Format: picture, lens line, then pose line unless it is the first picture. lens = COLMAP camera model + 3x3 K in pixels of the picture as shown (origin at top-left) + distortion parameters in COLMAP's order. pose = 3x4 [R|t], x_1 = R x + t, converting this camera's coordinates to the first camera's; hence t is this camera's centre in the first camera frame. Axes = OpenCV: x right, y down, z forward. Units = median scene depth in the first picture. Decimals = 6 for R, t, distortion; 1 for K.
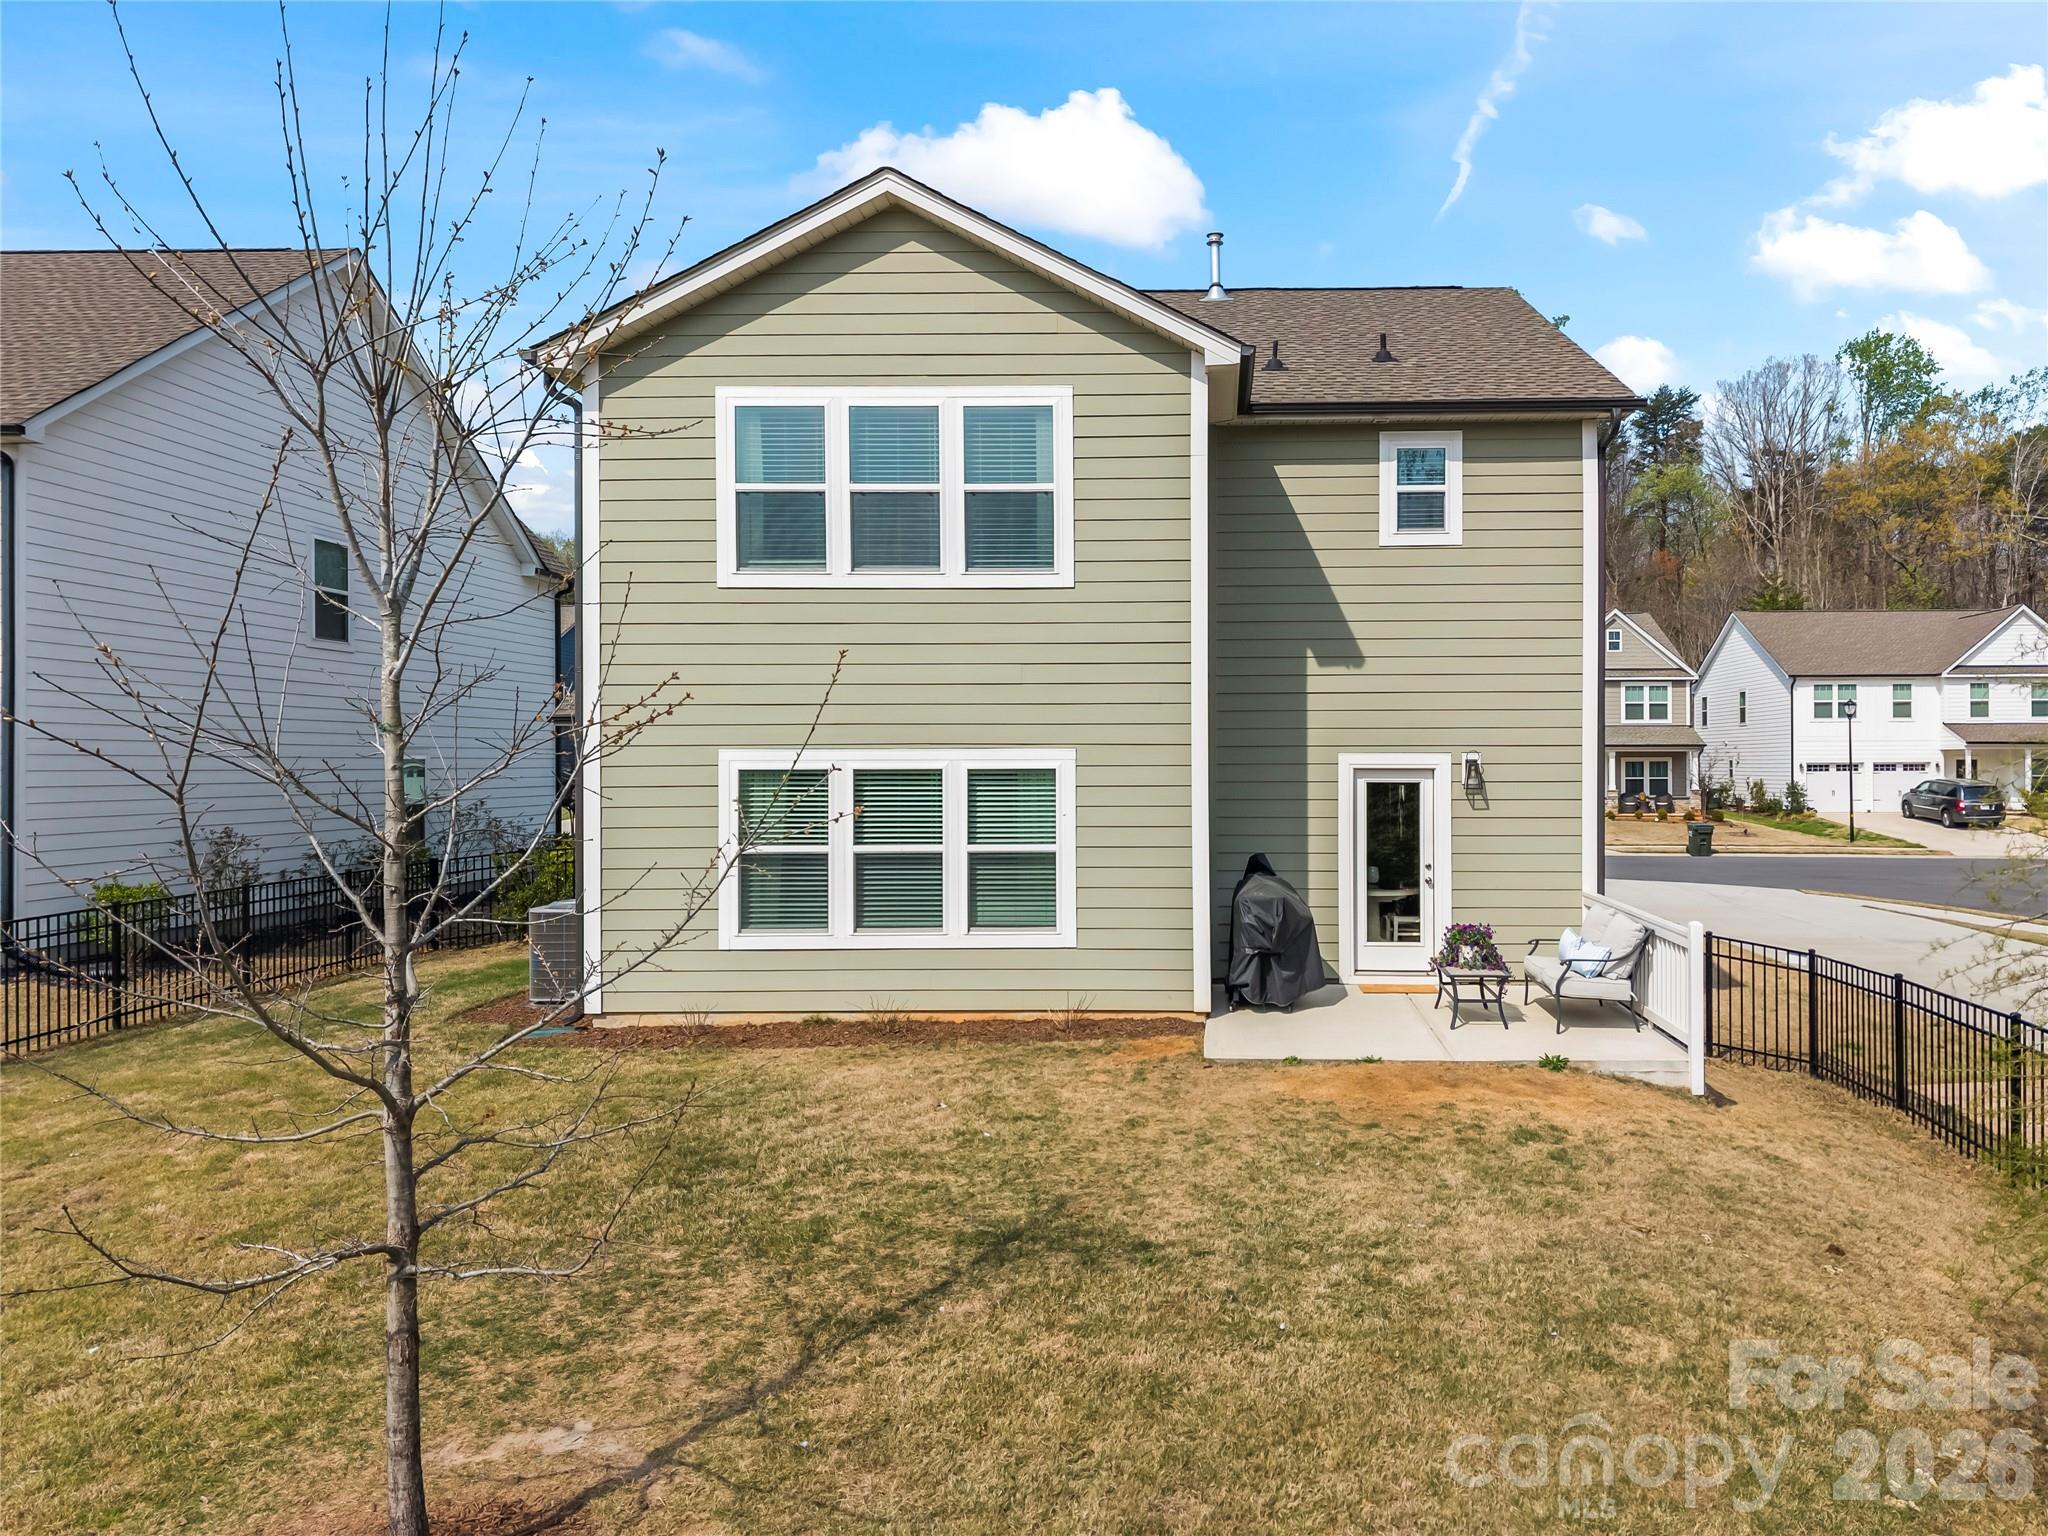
lens RADIAL K [[1431.5, 0, 1210.8], [0, 1431.5, 761.9], [0, 0, 1]] dist [0.035728, -0.000488]
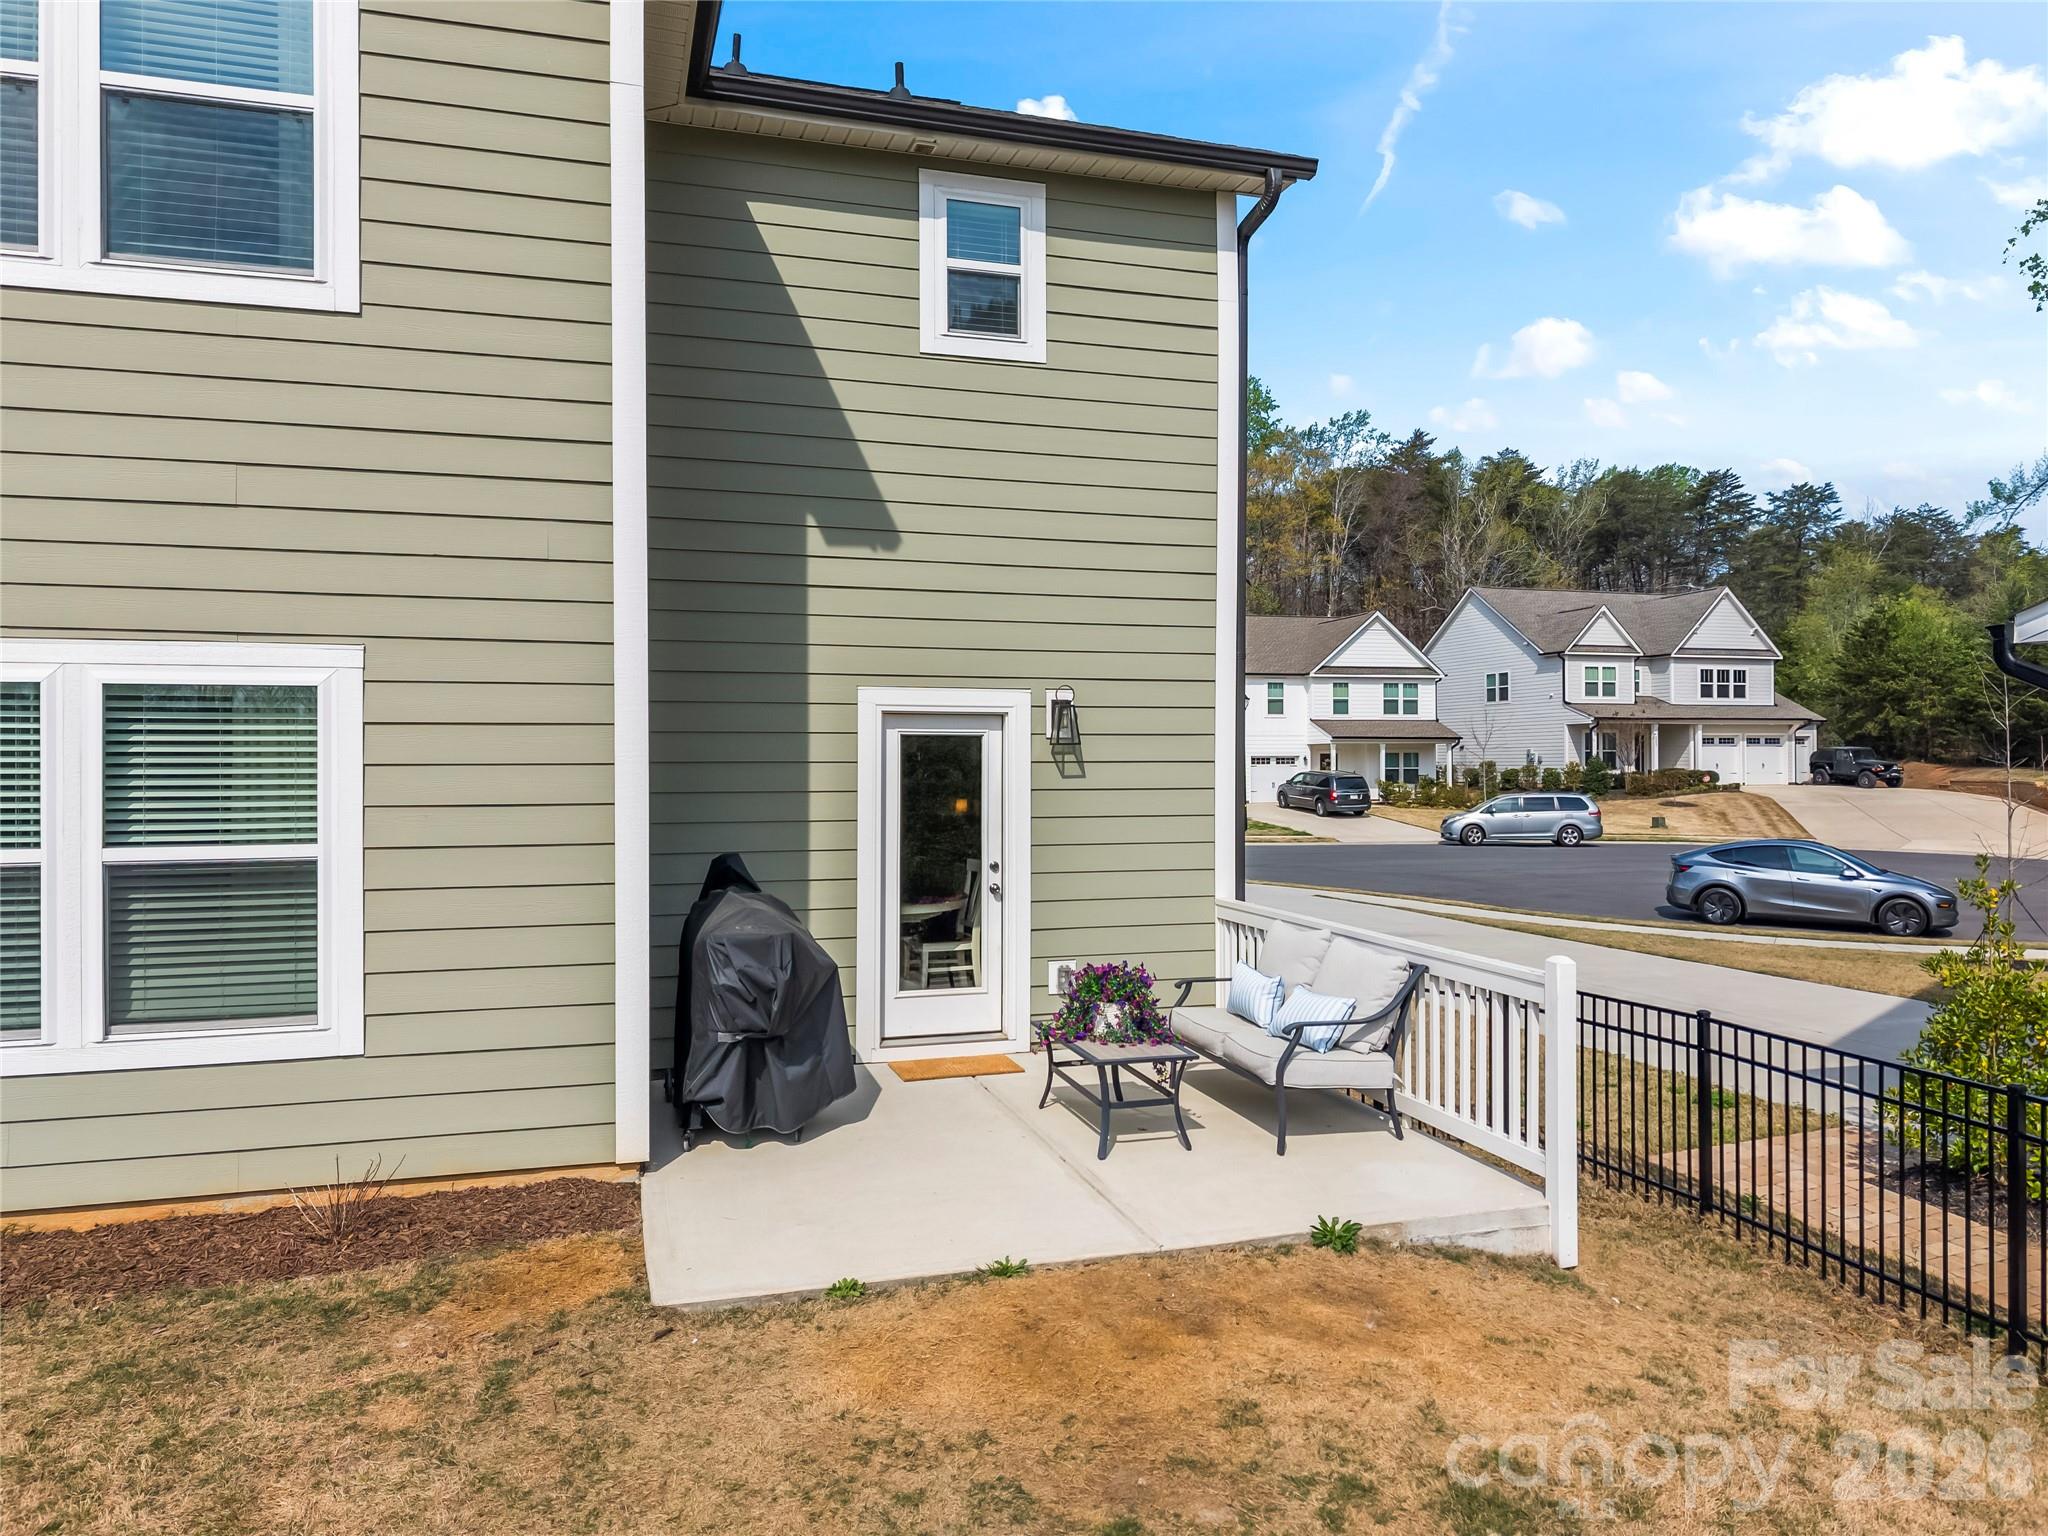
lens RADIAL K [[1364.7, 0, 1028.8], [0, 1364.7, 752.9], [0, 0, 1]] dist [0.064145, -0.069714]
pose [[0.951415, 0.001623, 0.307907, -0.022998], [0.000970, 0.999965, -0.008267, 0.030875], [-0.307910, 0.008164, 0.951380, 0.479156]]
